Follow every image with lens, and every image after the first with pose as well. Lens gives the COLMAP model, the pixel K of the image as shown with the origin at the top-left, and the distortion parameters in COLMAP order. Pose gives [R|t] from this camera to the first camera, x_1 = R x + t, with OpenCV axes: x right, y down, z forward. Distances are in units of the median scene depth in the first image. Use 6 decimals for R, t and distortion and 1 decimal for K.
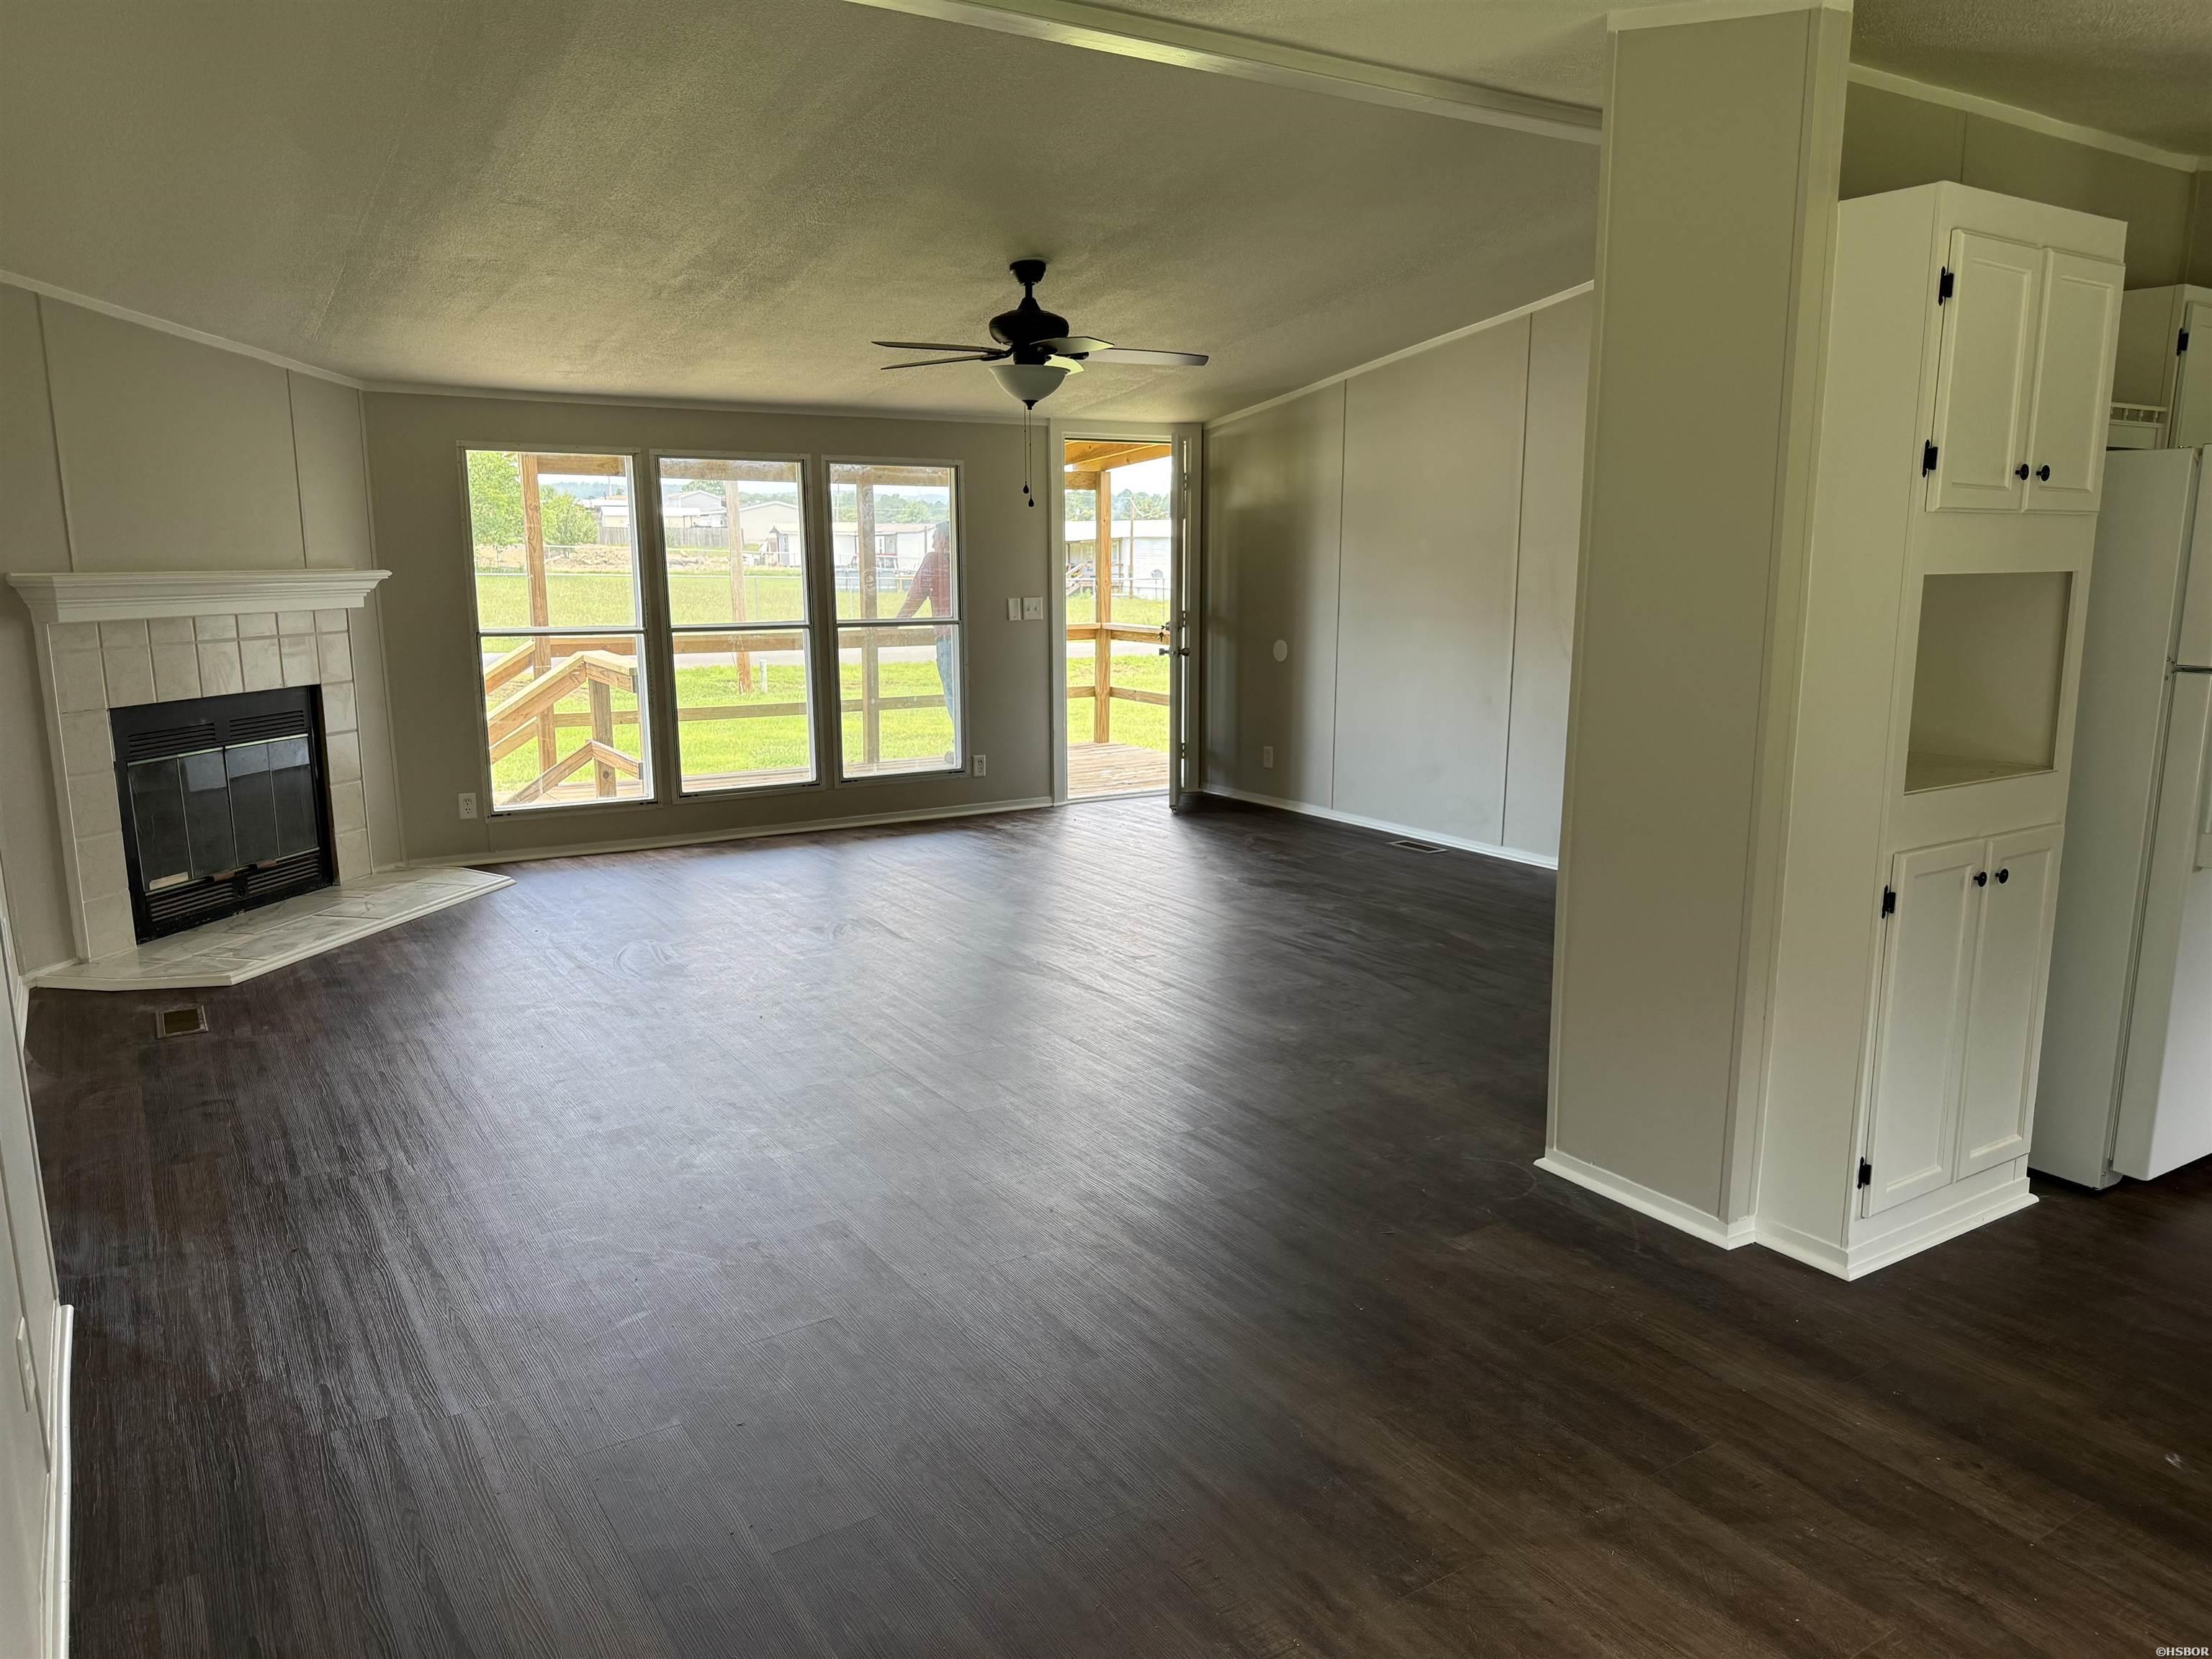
lens RADIAL K [[1557.7, 0, 1106.0], [0, 1557.7, 829.5], [0, 0, 1]] dist [0.039412, -0.041988]
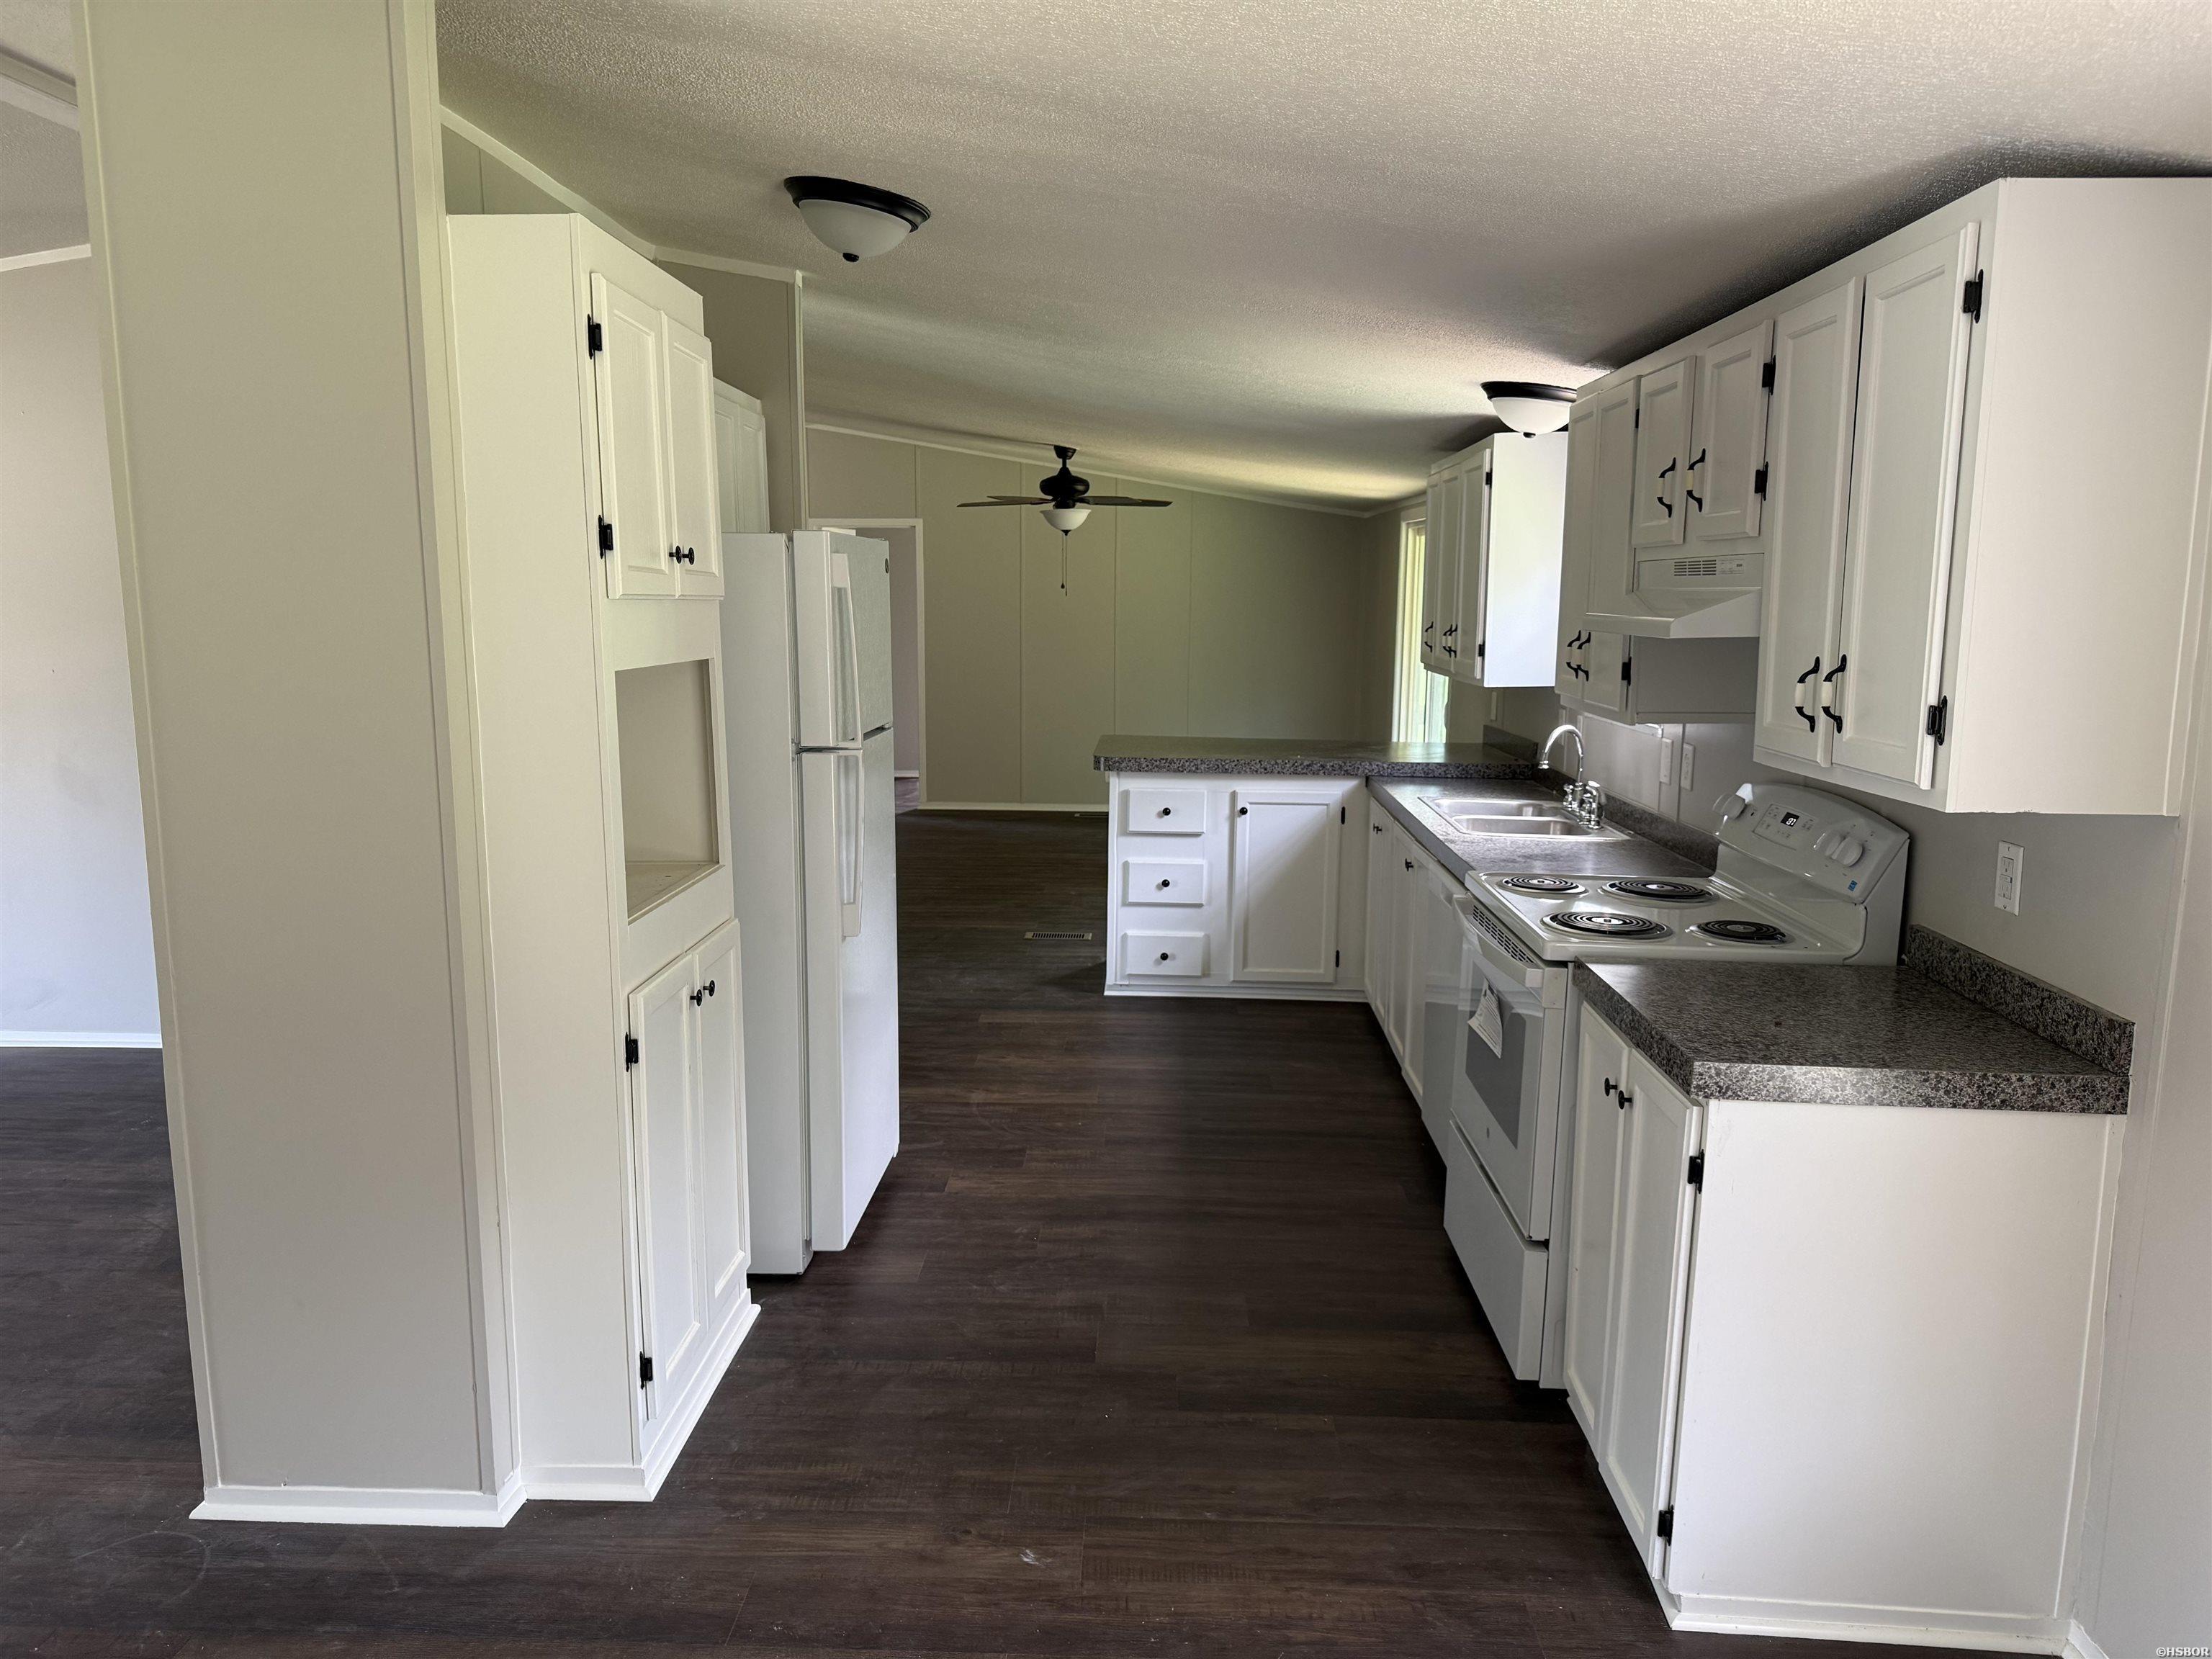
lens RADIAL K [[1573.1, 0, 1106.0], [0, 1573.1, 829.5], [0, 0, 1]] dist [0.043565, -0.036110]
pose [[0.578229, -0.122715, 0.806593, -0.026536], [0.152866, 0.987411, 0.040638, -0.058357], [-0.801425, 0.099803, 0.589709, 0.233003]]
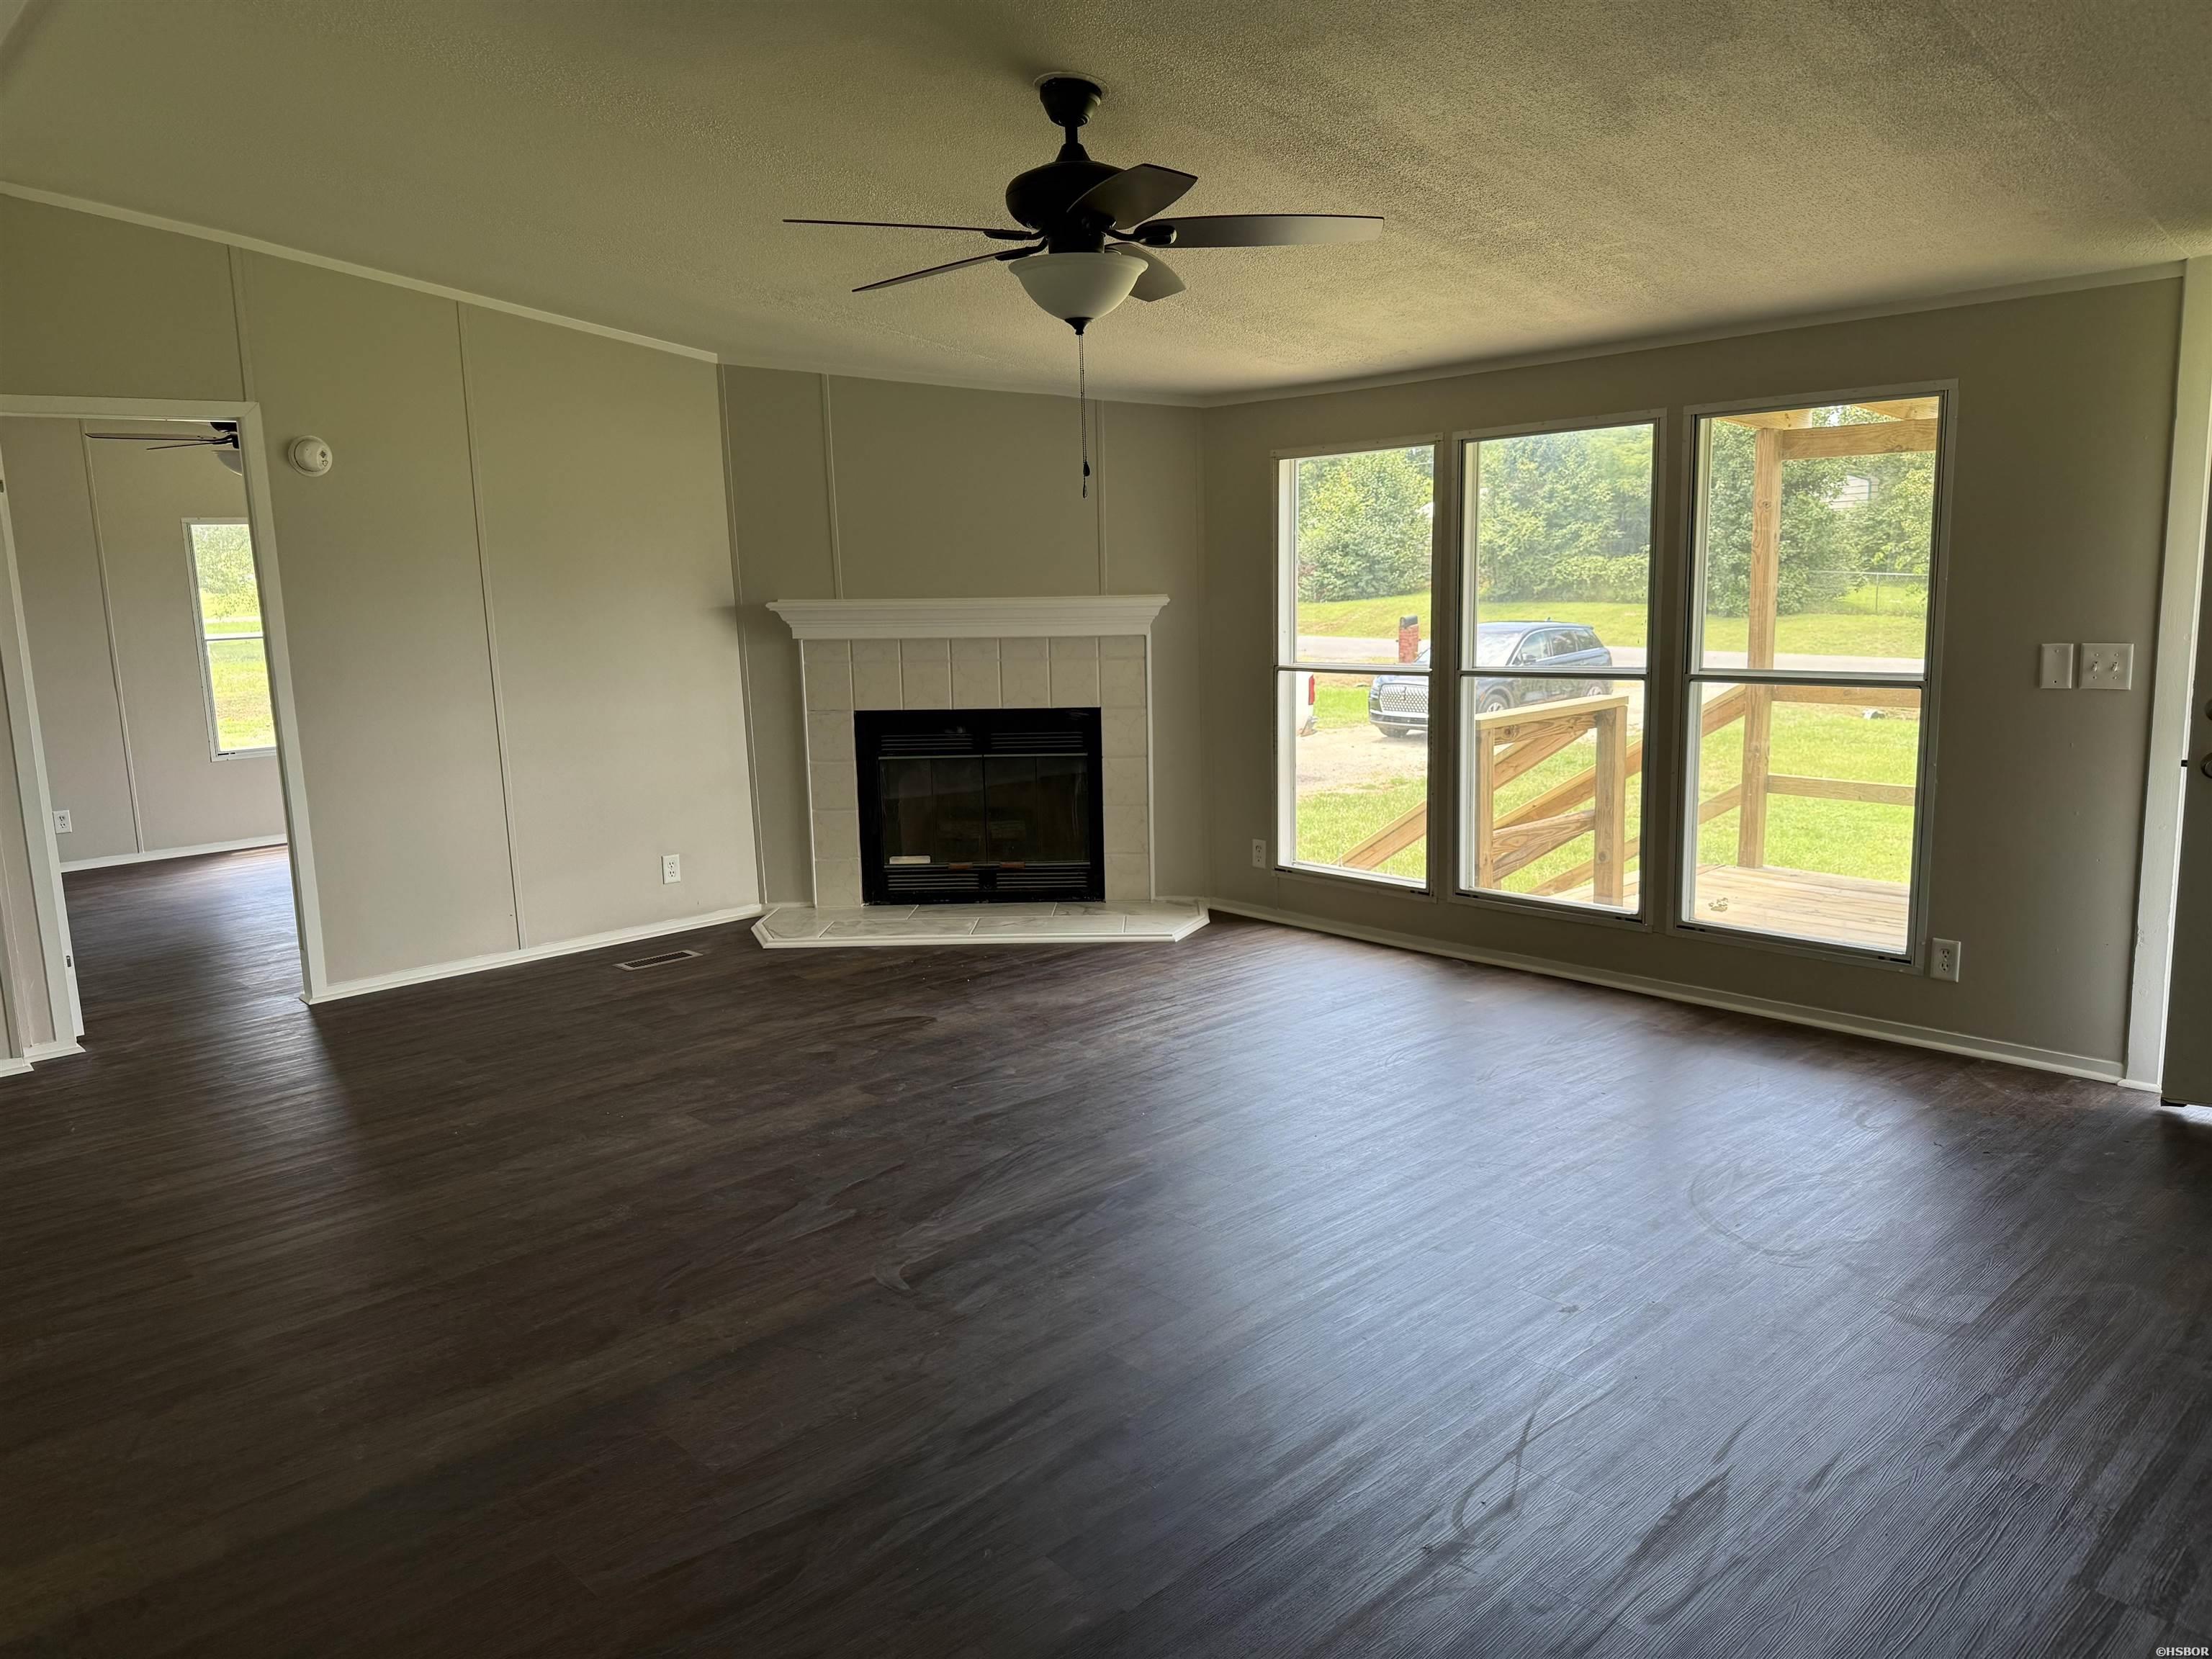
lens RADIAL K [[1534.1, 0, 1088.5], [0, 1534.1, 814.0], [0, 0, 1]] dist [0.001524, -0.009007]
pose [[0.168267, 0.144992, -0.975020, 0.854197], [-0.149529, 0.981431, 0.120140, -0.251354], [0.974334, 0.125578, 0.186823, 1.438681]]
